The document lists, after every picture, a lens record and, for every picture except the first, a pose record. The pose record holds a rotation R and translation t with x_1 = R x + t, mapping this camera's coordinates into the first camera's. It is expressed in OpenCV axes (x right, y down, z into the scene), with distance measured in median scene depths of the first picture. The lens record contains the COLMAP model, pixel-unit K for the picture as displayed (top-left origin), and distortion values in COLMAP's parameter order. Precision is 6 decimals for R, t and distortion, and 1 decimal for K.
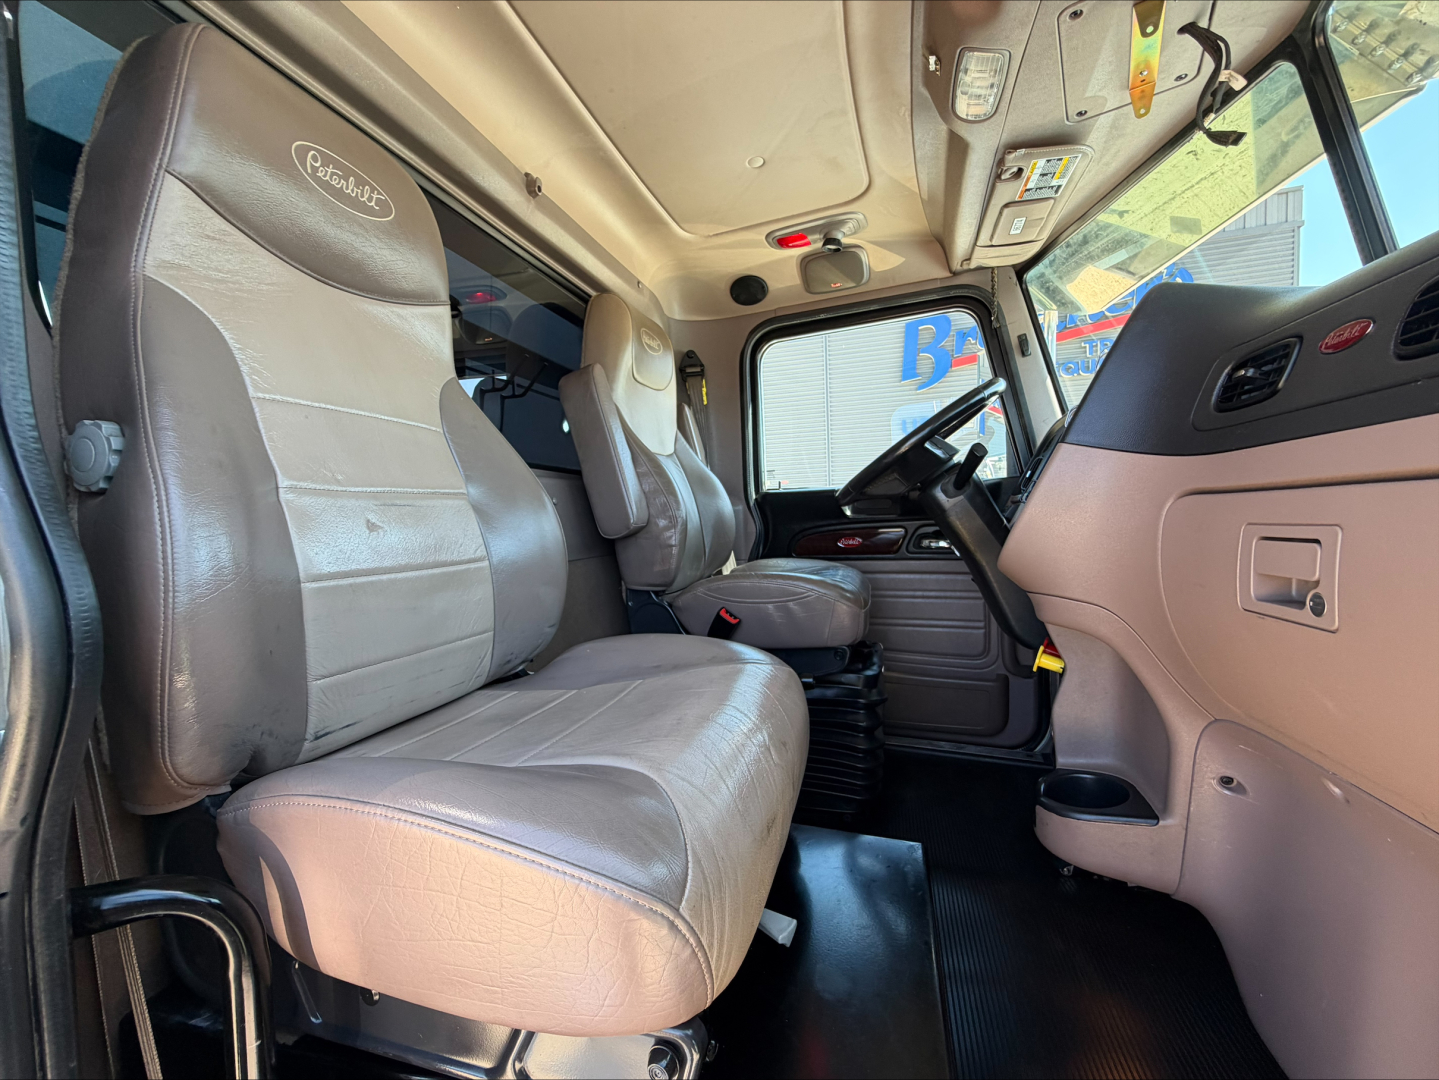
lens RADIAL K [[573.5, 0, 718.2], [0, 573.5, 546.1], [0, 0, 1]] dist [-0.002067, 0.000617]
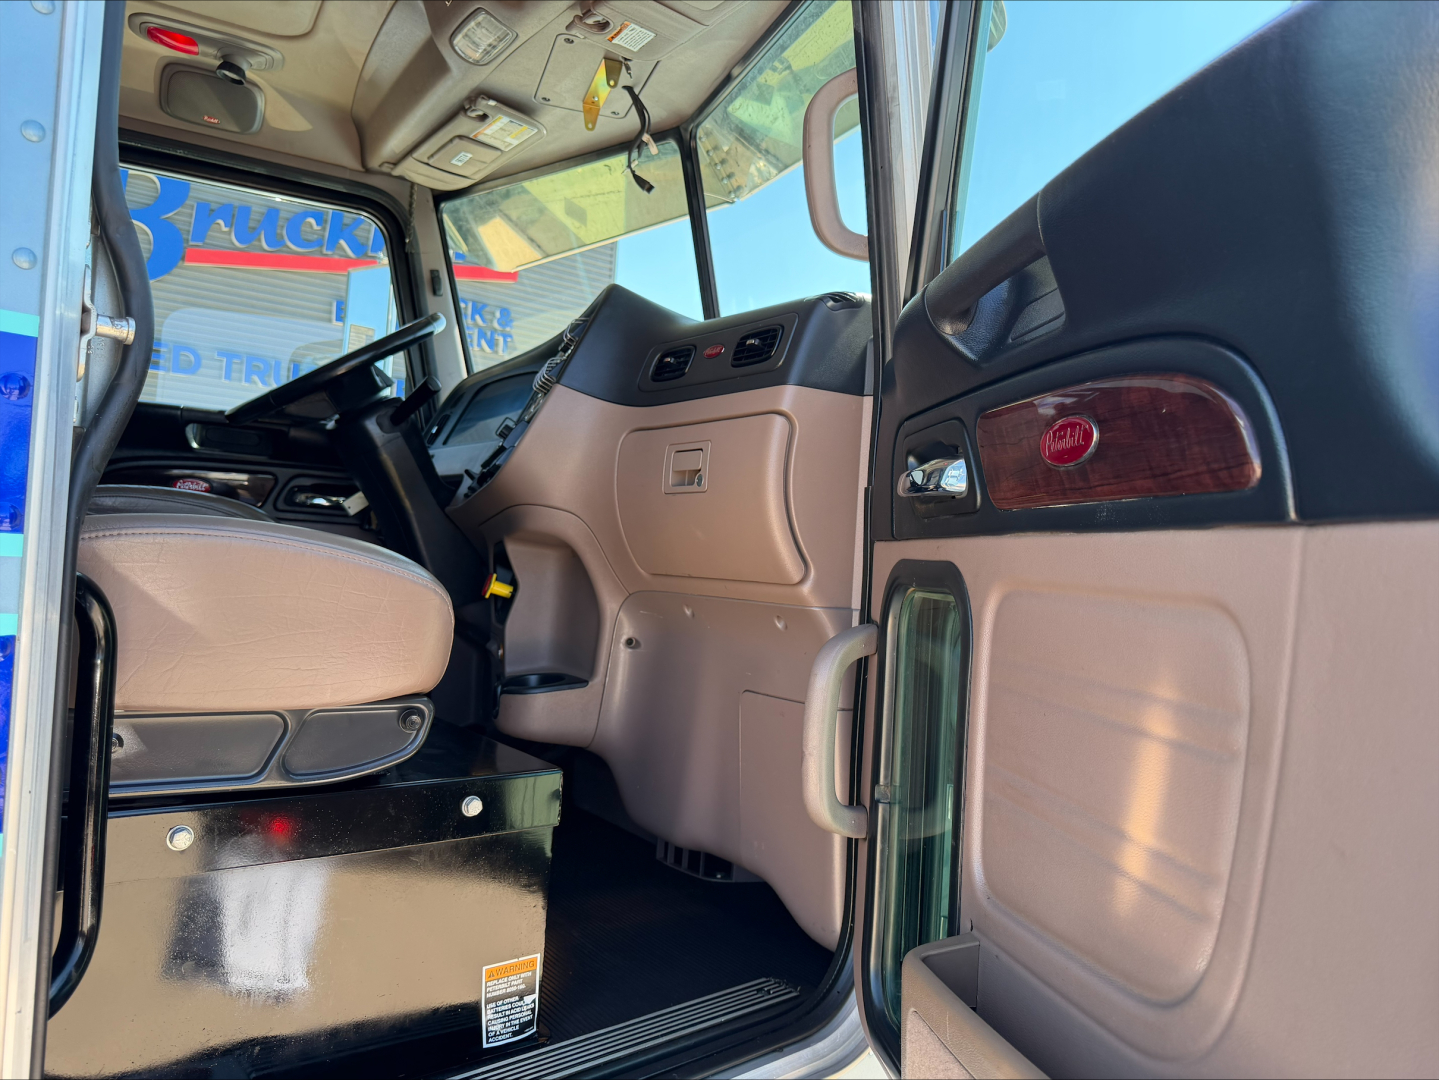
lens RADIAL K [[1051.5, 0, 719.5], [0, 1051.5, 540.0], [0, 0, 1]] dist [0.009040, -0.008494]
pose [[0.609319, 0.097473, 0.786911, -0.608807], [-0.053137, 0.995204, -0.082129, 0.208878], [-0.791143, 0.008229, 0.611576, -0.443615]]
